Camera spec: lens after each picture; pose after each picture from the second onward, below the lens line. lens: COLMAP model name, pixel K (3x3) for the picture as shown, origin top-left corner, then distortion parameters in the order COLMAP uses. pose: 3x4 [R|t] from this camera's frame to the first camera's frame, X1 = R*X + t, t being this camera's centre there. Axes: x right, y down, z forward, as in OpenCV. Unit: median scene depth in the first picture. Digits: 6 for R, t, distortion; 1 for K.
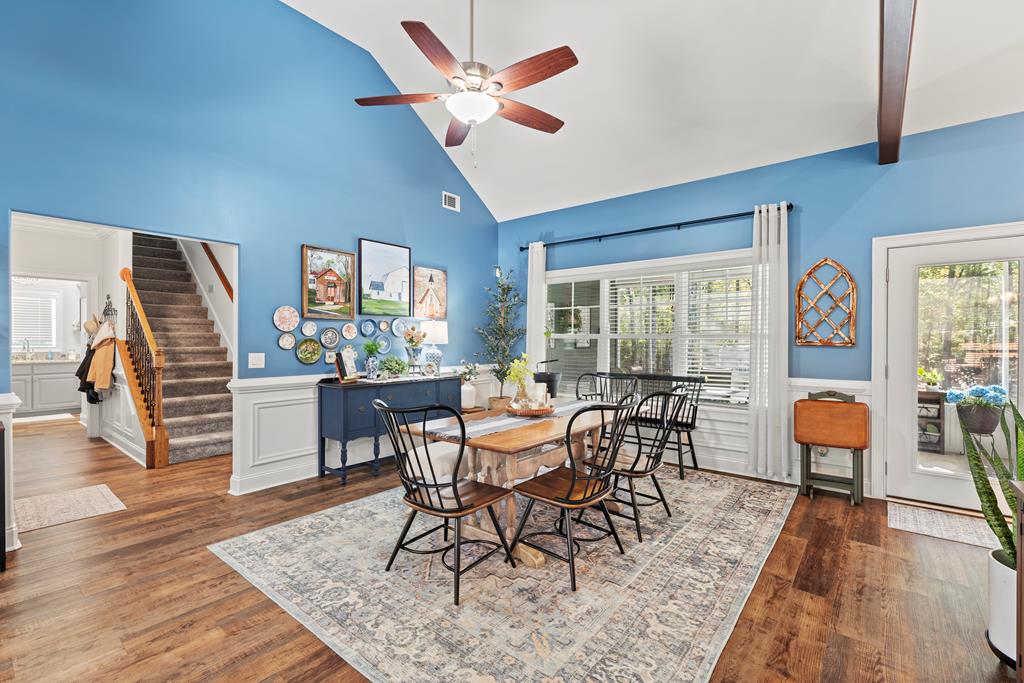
lens RADIAL K [[447.6, 0, 512.0], [0, 447.6, 341.5], [0, 0, 1]] dist [-0.000151, 0.000024]
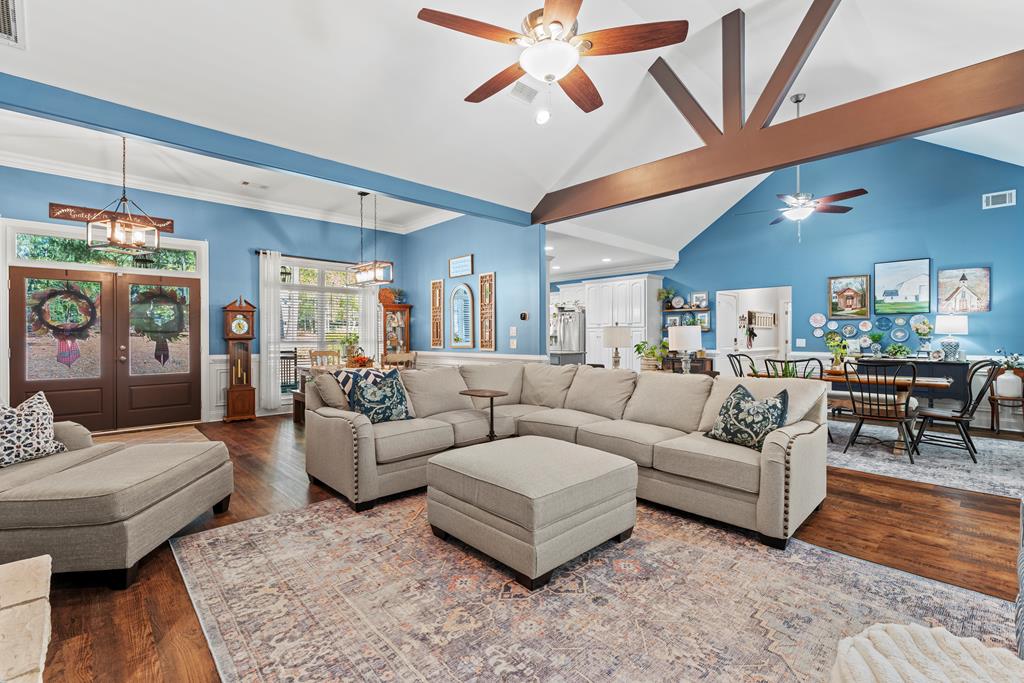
lens RADIAL K [[447.6, 0, 512.0], [0, 447.6, 341.5], [0, 0, 1]] dist [-0.000151, 0.000024]
pose [[-0.131013, 0.012720, -0.991299, 1.296763], [-0.002485, 0.999910, 0.013159, 0.012725], [0.991377, 0.004188, -0.130970, 0.003401]]
